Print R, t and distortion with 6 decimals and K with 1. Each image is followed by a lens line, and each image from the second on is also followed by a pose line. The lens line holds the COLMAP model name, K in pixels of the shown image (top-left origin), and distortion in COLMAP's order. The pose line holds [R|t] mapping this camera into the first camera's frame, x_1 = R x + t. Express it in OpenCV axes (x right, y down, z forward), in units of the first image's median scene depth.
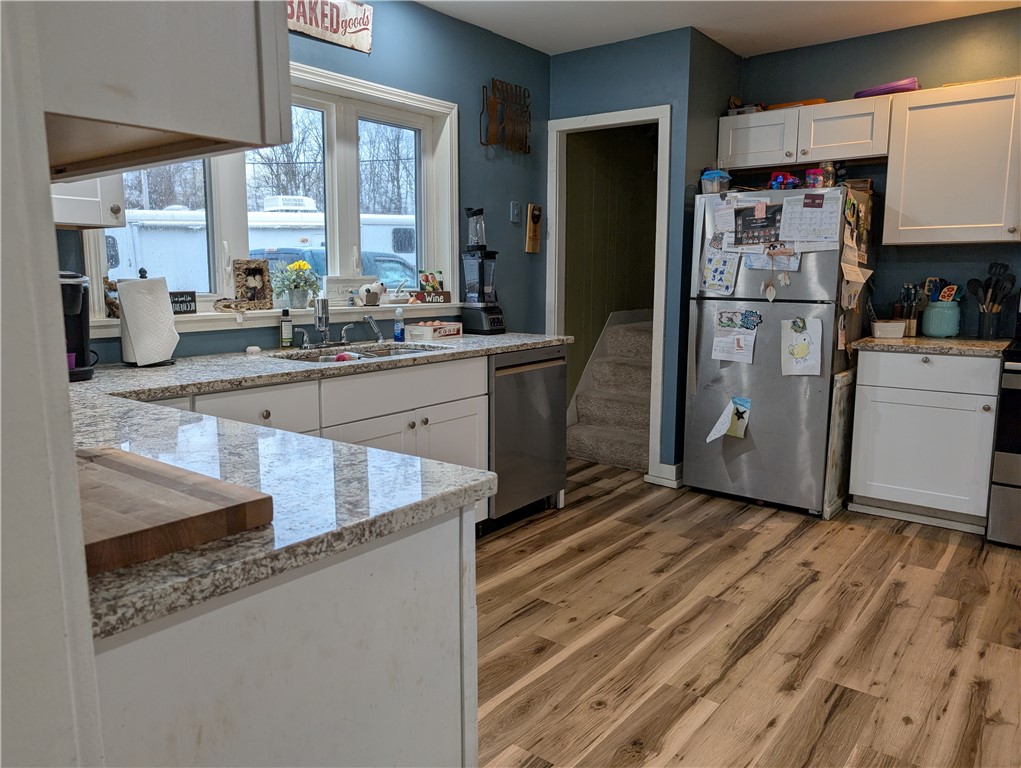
lens RADIAL K [[720.2, 0, 510.5], [0, 720.2, 384.0], [0, 0, 1]] dist [-0.003761, 0.000435]
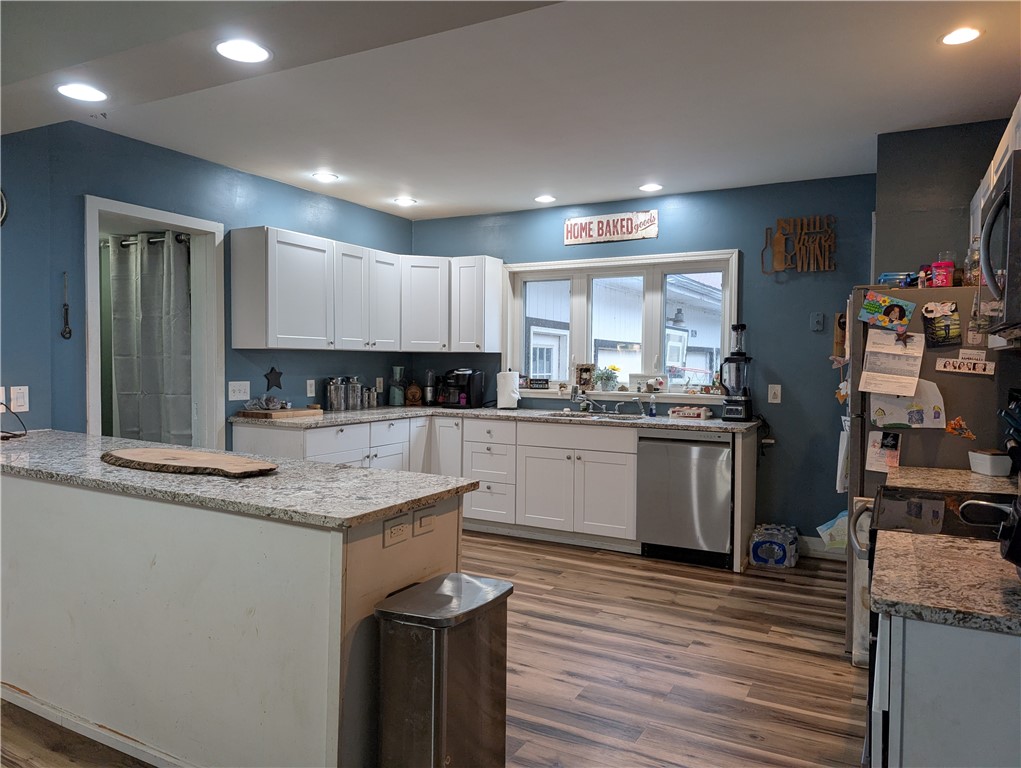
lens RADIAL K [[720.2, 0, 510.5], [0, 720.2, 384.0], [0, 0, 1]] dist [-0.003761, 0.000435]
pose [[0.181259, 0.033898, -0.982851, 1.411131], [-0.159453, 0.987195, 0.004642, -0.095430], [0.970422, 0.155877, 0.184343, 0.460486]]
